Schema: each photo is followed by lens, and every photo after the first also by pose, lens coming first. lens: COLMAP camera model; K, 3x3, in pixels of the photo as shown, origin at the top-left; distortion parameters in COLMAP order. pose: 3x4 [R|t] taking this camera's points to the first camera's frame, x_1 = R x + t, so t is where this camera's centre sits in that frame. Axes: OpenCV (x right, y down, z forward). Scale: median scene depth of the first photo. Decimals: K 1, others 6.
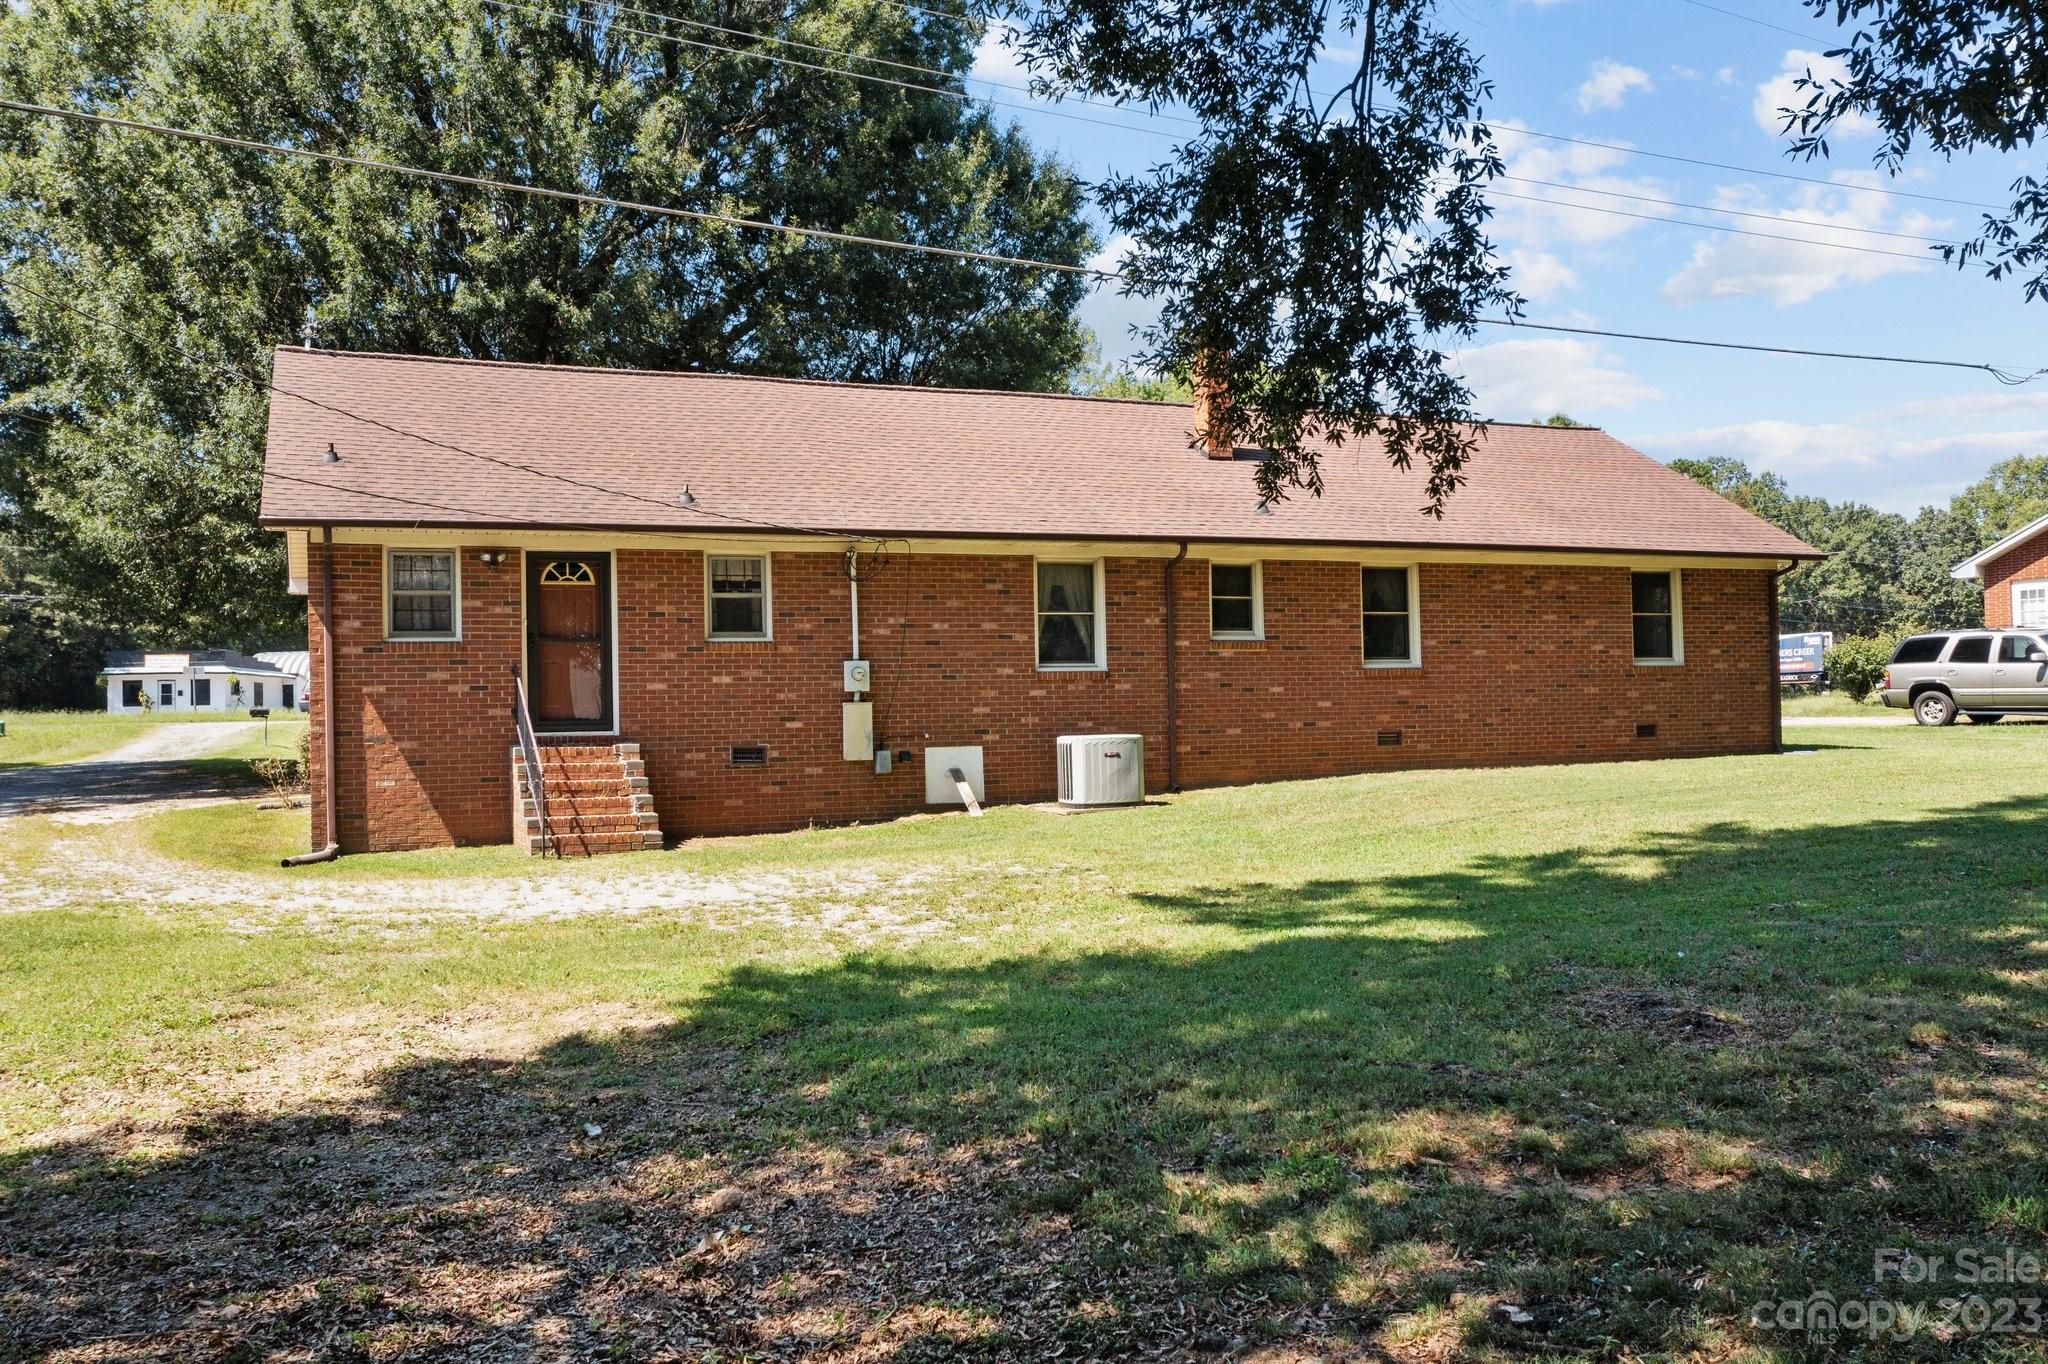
lens RADIAL K [[1649.7, 0, 1024.0], [0, 1649.7, 682.0], [0, 0, 1]] dist [-0.006069, -0.000305]
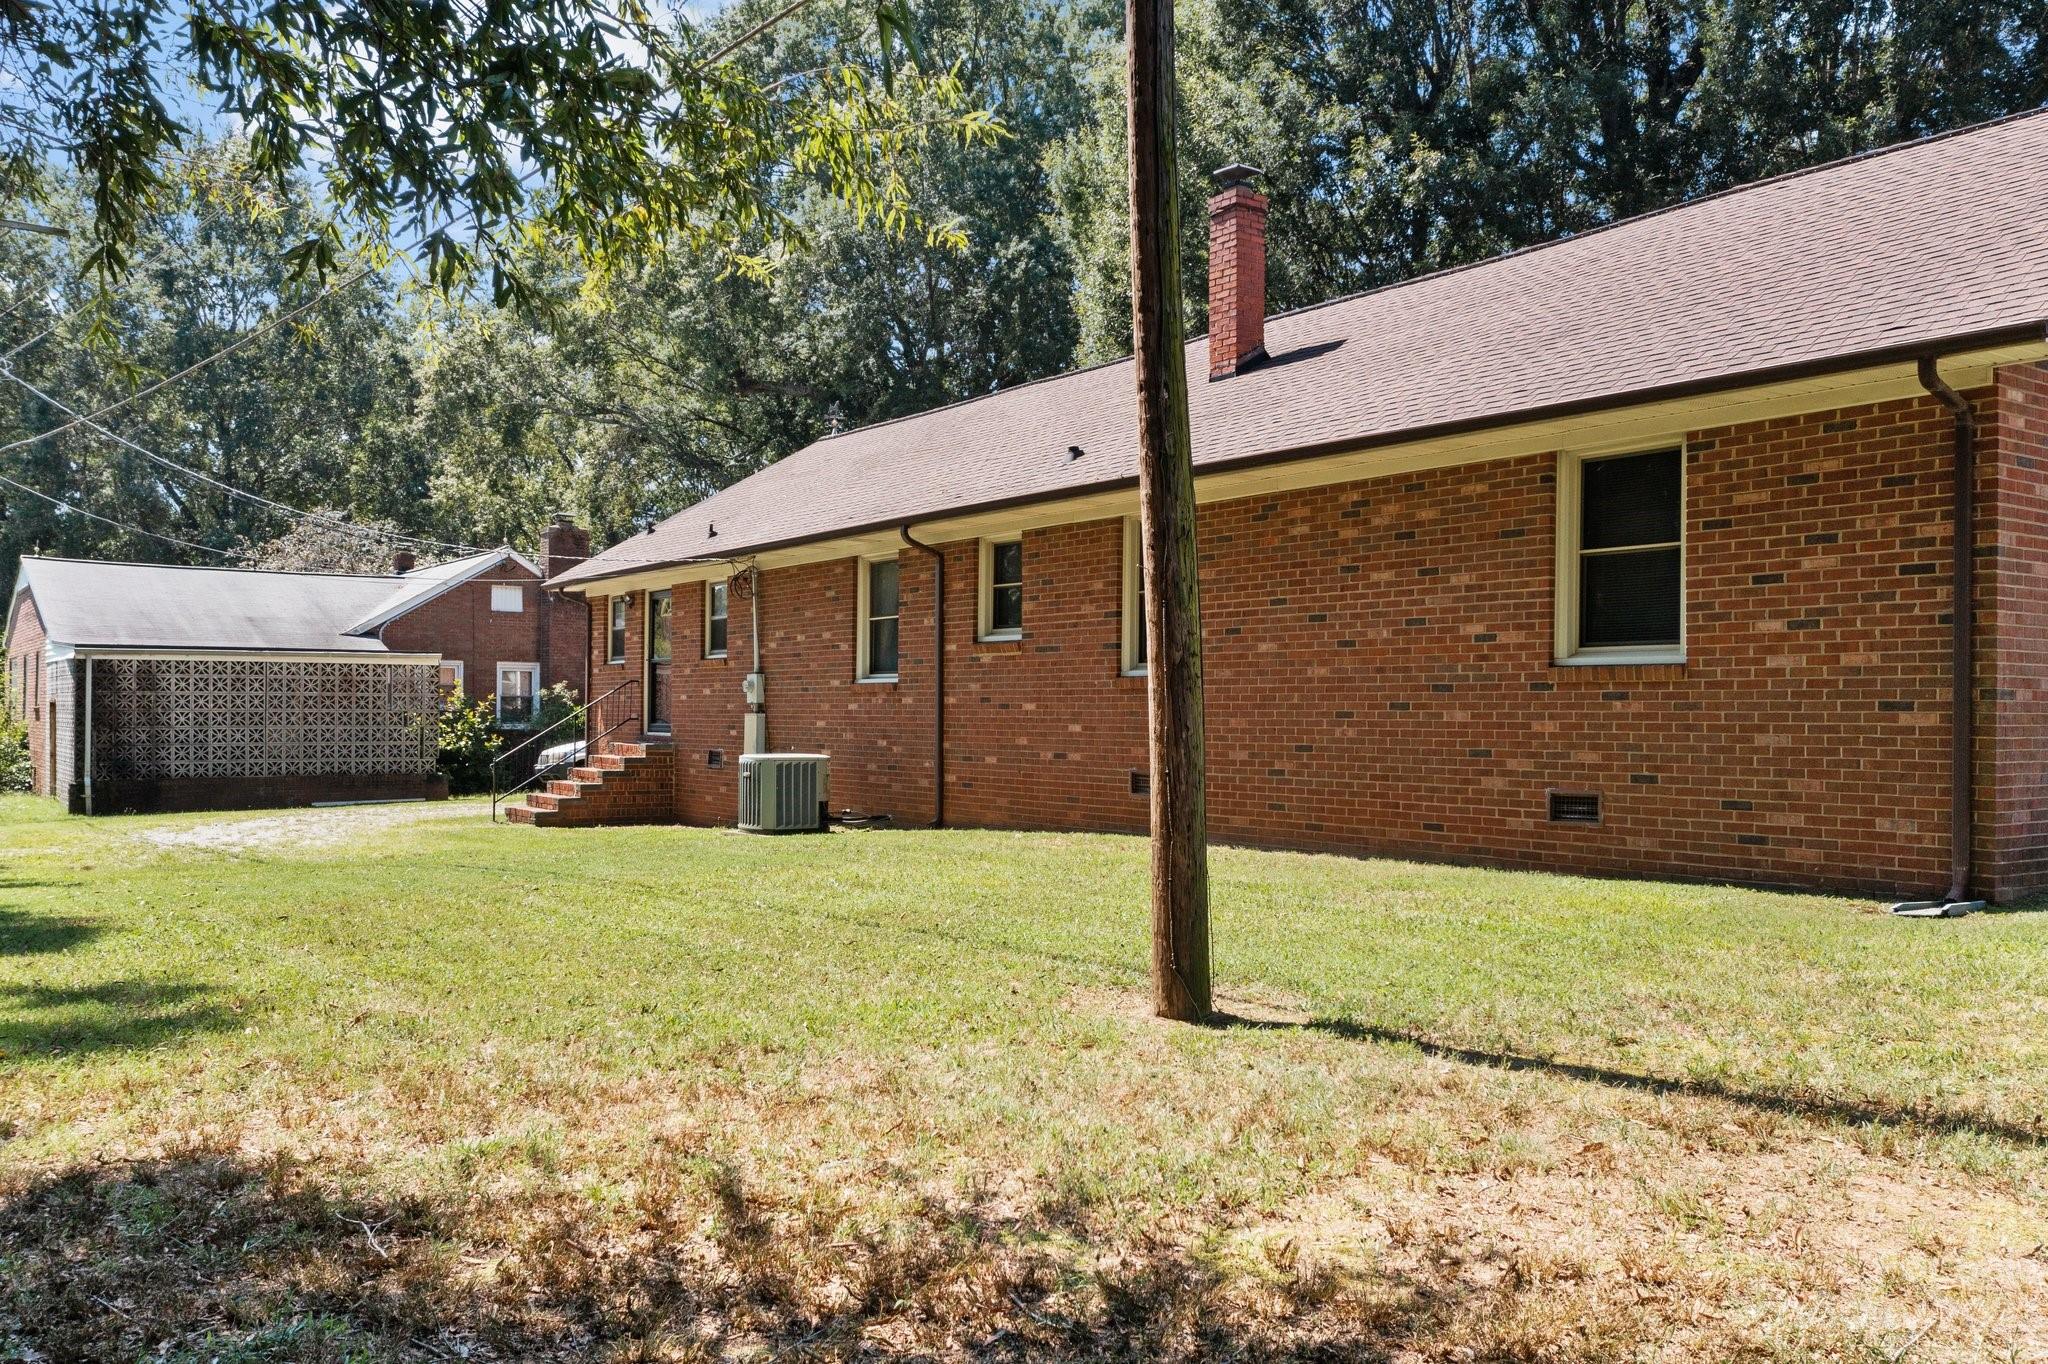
lens RADIAL K [[1667.2, 0, 1017.3], [0, 1667.2, 726.1], [0, 0, 1]] dist [0.000945, 0.004740]
pose [[0.225824, 0.027490, -0.973780, 0.992174], [0.009371, 0.999494, 0.030389, -0.010572], [0.974123, -0.015988, 0.225452, 0.935505]]
